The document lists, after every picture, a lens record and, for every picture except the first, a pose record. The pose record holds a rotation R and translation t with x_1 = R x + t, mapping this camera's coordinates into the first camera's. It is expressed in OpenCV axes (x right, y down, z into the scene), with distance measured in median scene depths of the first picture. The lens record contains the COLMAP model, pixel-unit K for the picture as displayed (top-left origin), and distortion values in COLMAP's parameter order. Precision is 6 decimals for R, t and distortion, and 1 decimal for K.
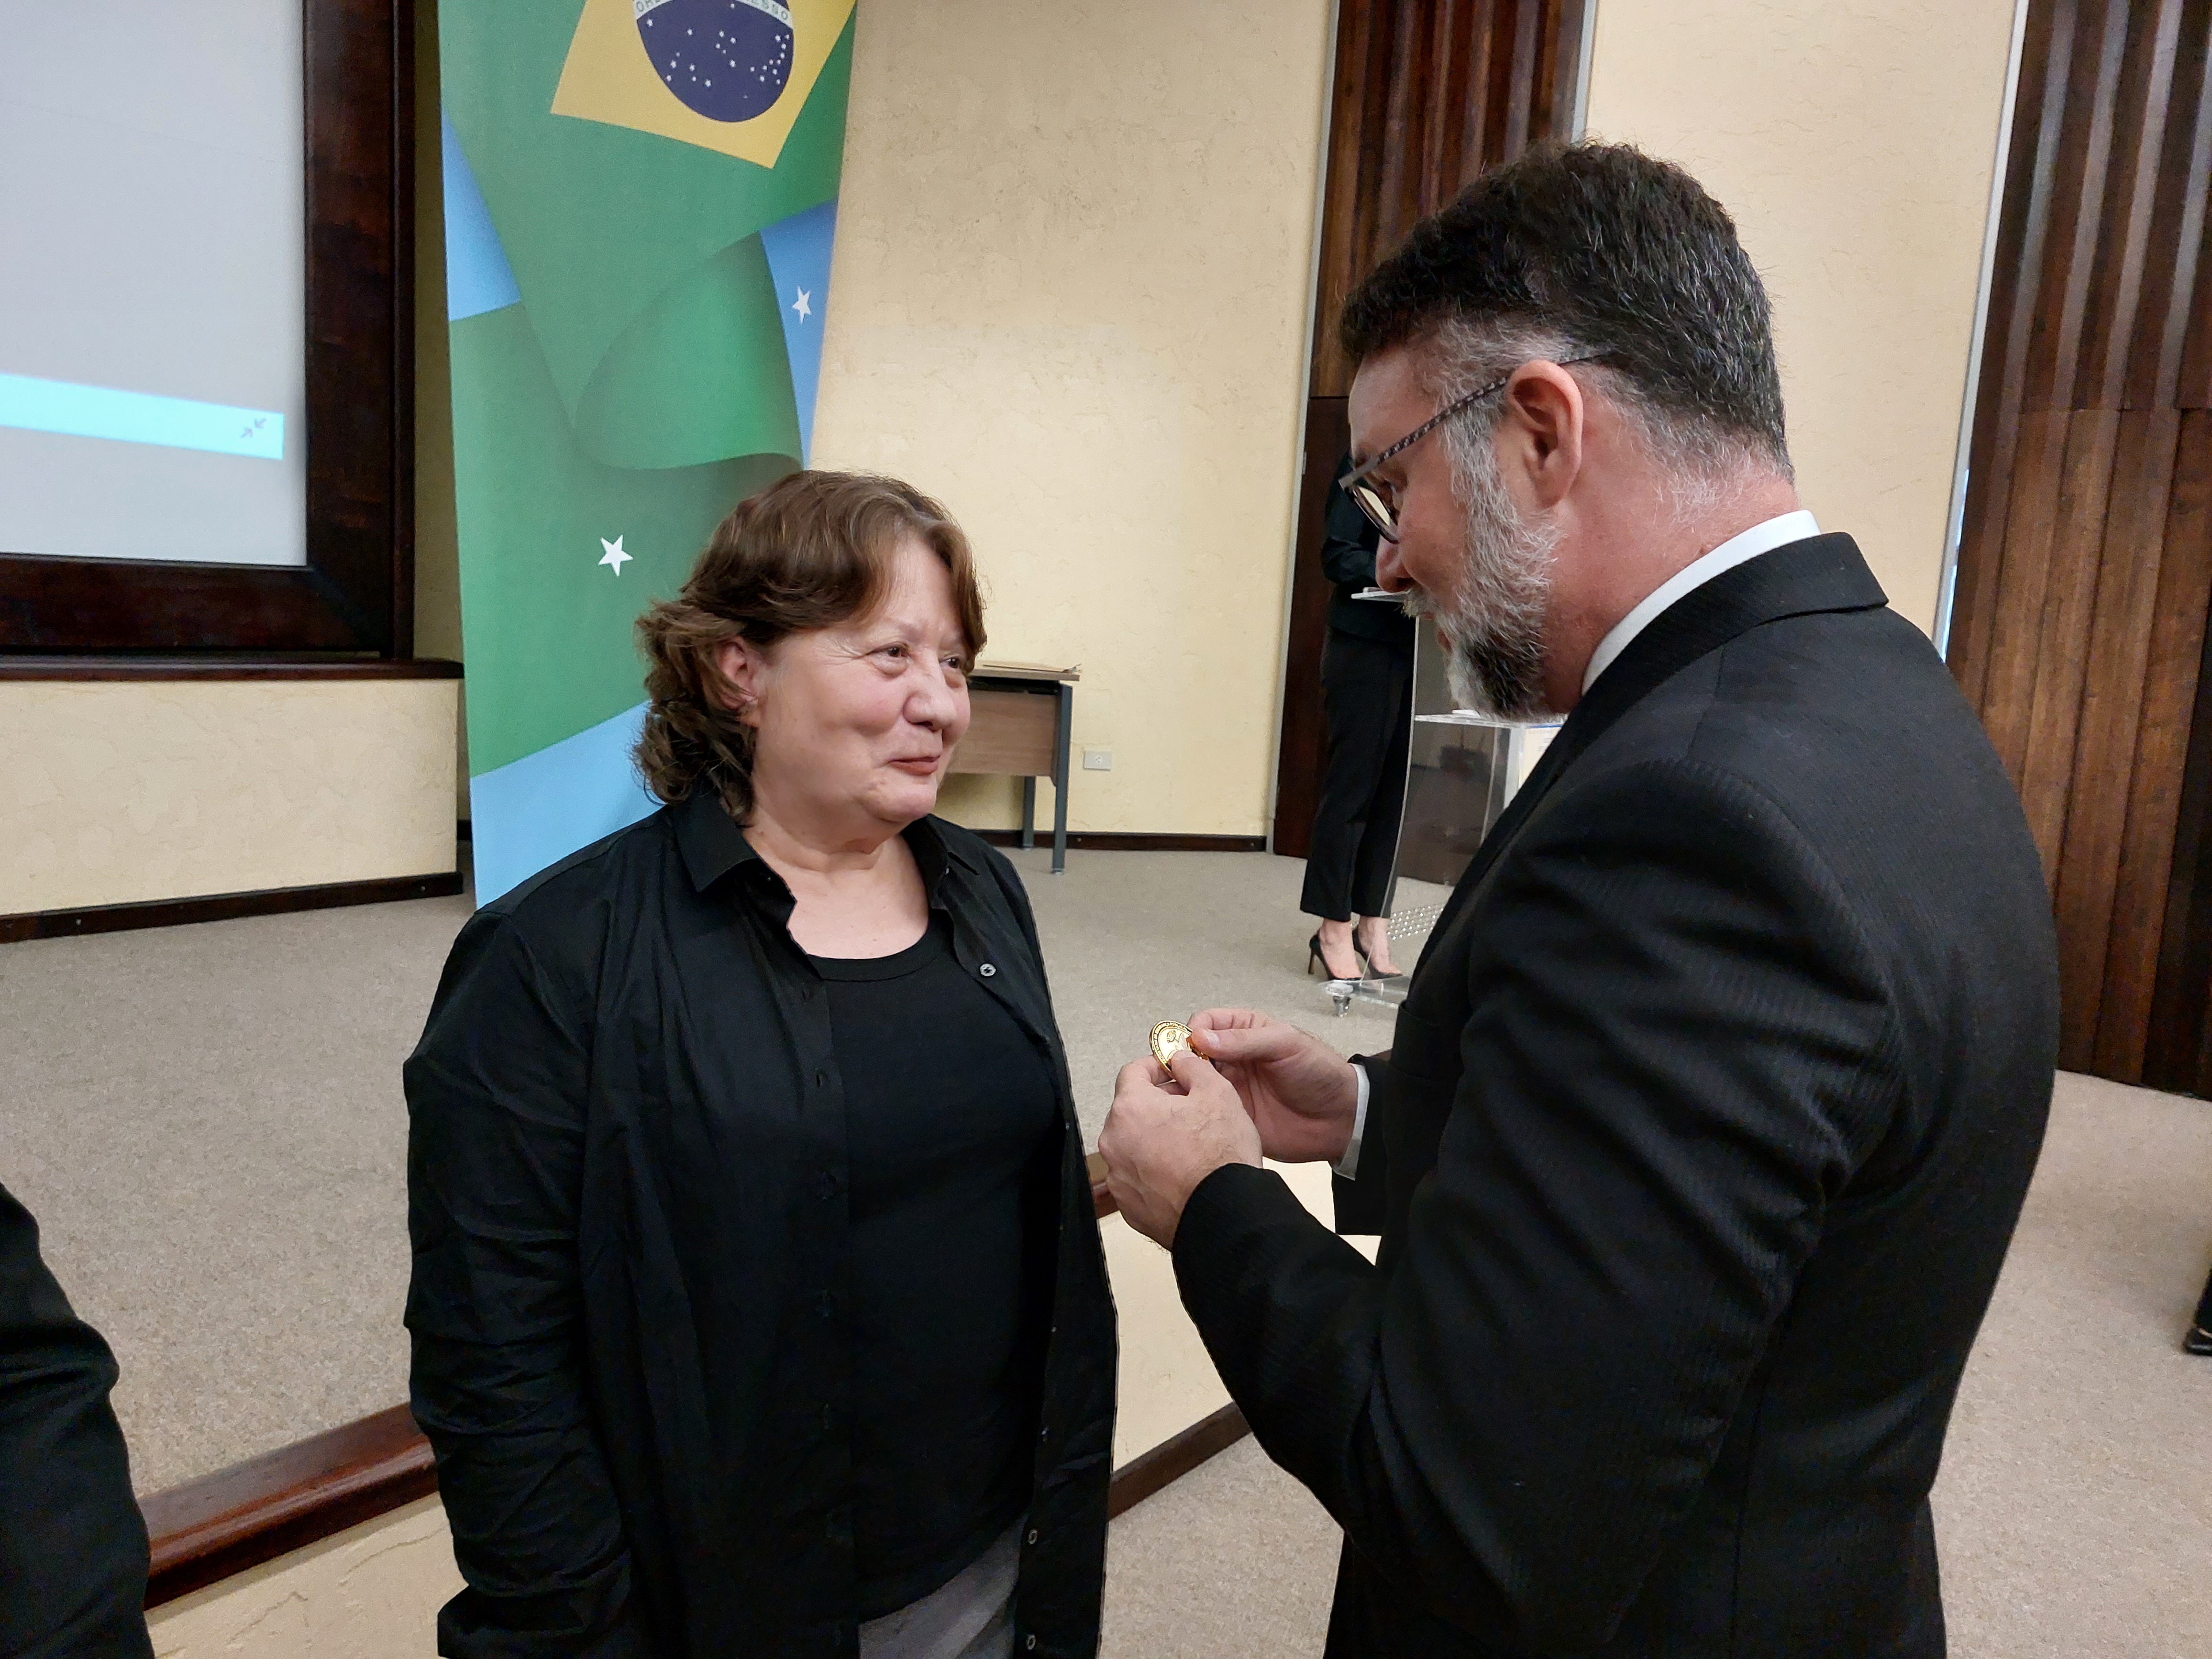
lens RADIAL K [[1540.7, 0, 1114.4], [0, 1540.7, 835.3], [0, 0, 1]] dist [0.035723, -0.035548]
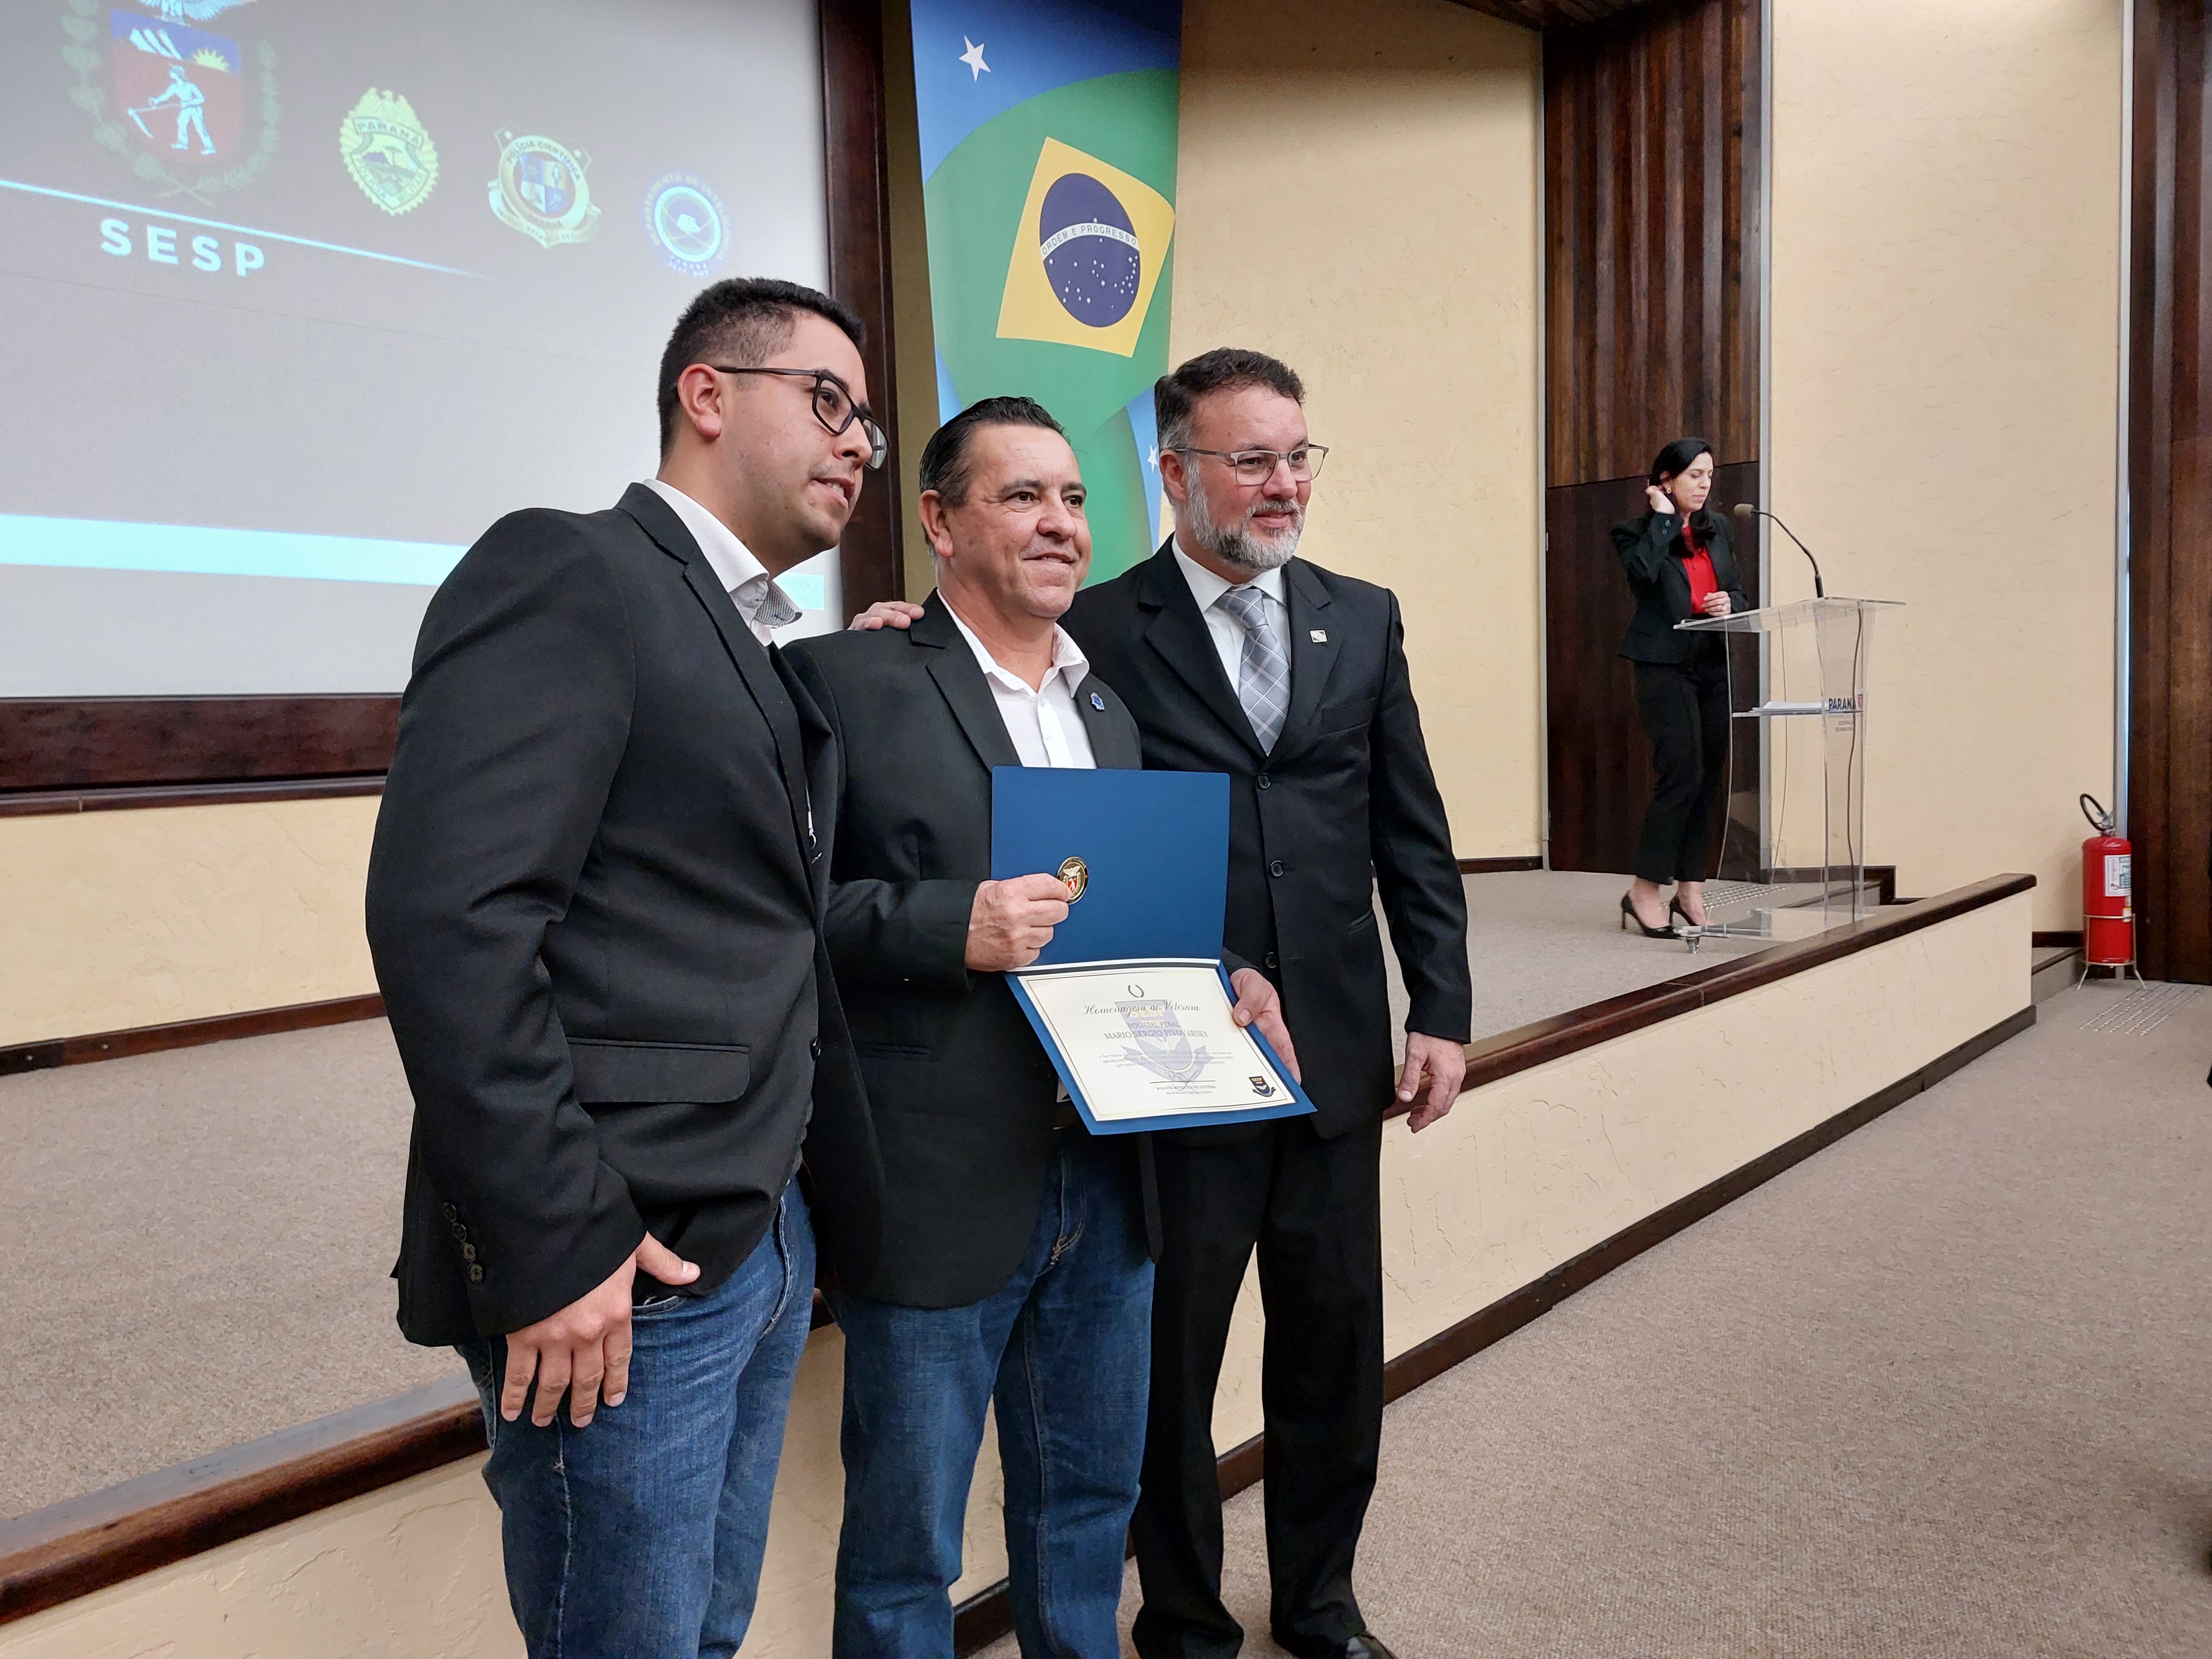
lens RADIAL K [[1540.7, 0, 1090.7], [0, 1540.7, 846.7], [0, 0, 1]] dist [0.035723, -0.035548]
pose [[0.993571, -0.081995, -0.078067, -0.175424], [0.076247, 0.994341, -0.073971, 0.063572], [0.083690, 0.067543, 0.994200, -0.237819]]
